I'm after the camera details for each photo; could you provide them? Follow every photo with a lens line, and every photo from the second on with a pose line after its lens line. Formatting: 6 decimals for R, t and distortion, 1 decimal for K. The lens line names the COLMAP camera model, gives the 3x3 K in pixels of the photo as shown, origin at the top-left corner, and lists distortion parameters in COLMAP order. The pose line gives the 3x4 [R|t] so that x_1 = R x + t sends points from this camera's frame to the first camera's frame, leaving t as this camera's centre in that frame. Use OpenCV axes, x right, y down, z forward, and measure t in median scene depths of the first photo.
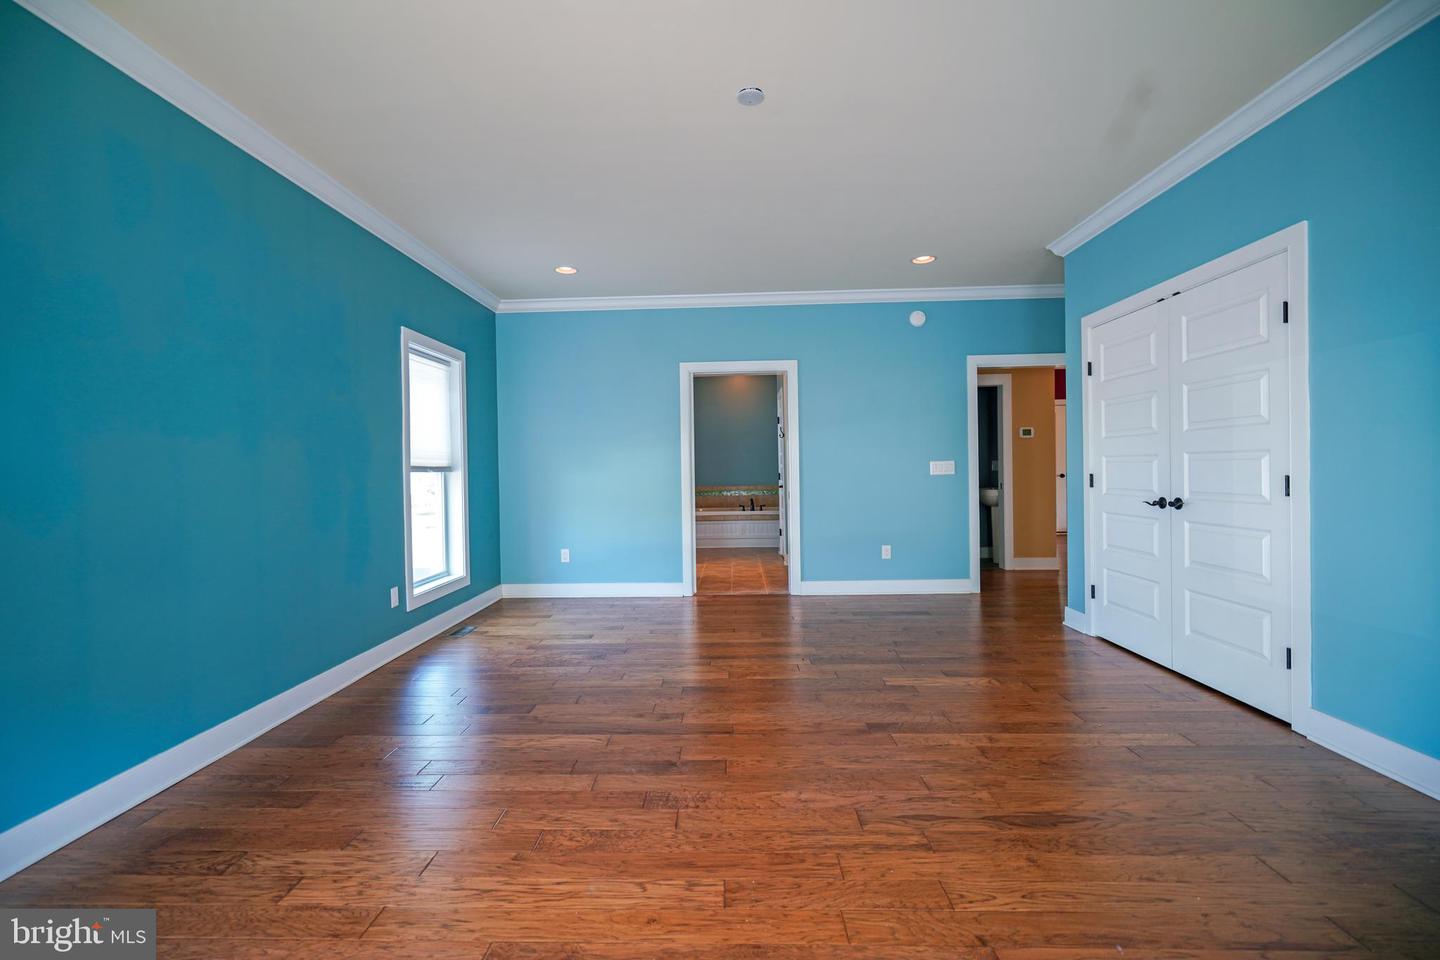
lens RADIAL K [[638.0, 0, 714.4], [0, 638.0, 480.4], [0, 0, 1]] dist [-0.003055, 0.000330]
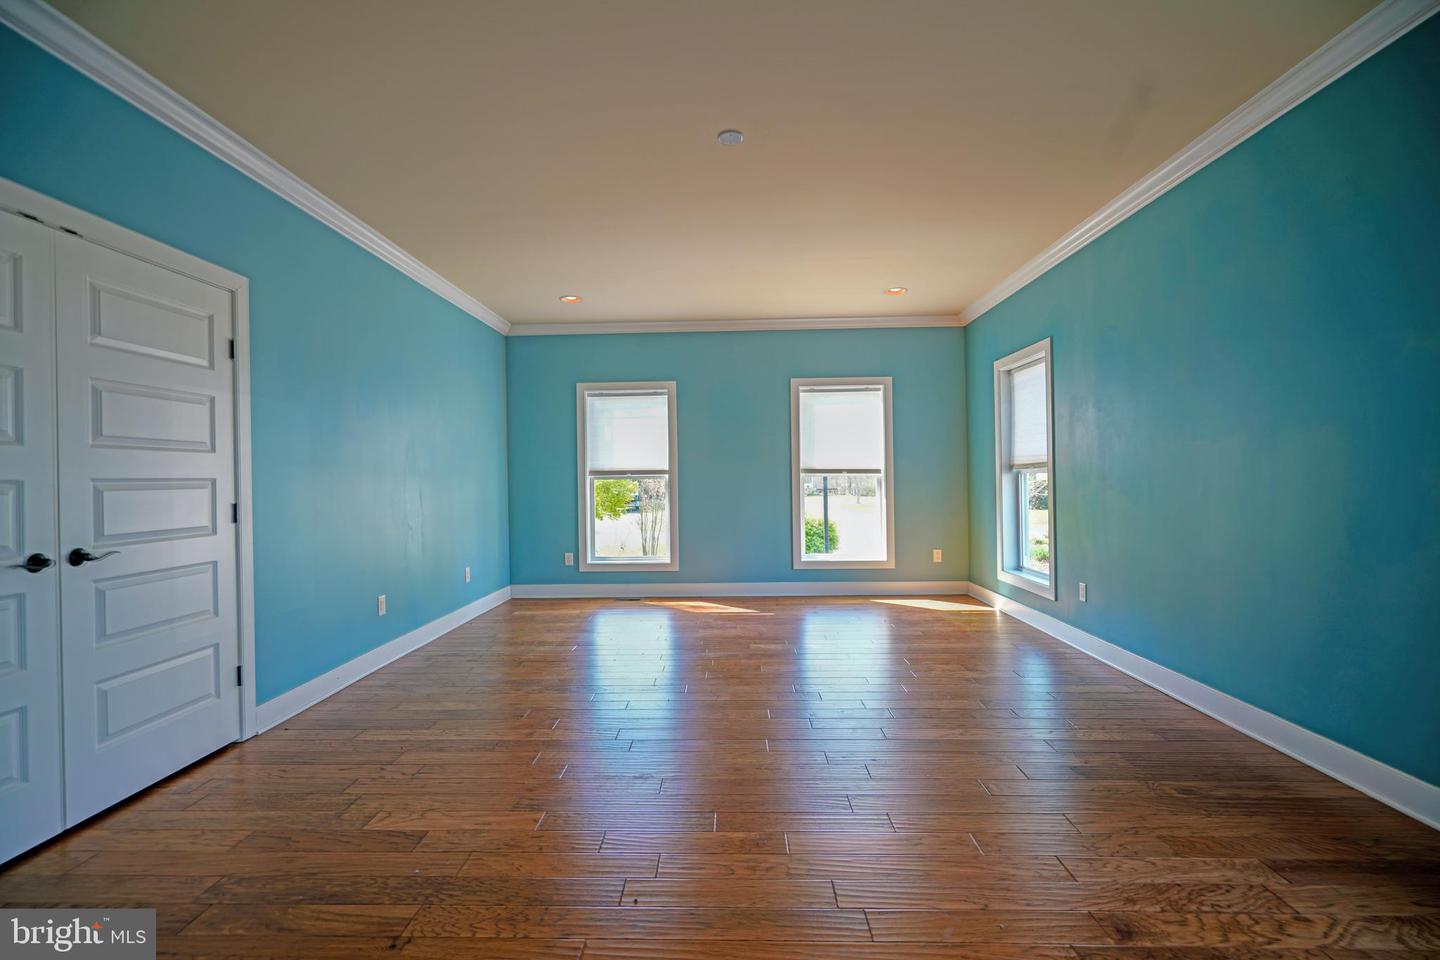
lens RADIAL K [[638.0, 0, 714.4], [0, 638.0, 480.4], [0, 0, 1]] dist [-0.003055, 0.000330]
pose [[-0.999427, 0.033834, 0.000158, 0.095880], [0.033829, 0.999177, 0.022403, -0.040808], [0.000600, 0.022396, -0.999749, 1.951931]]
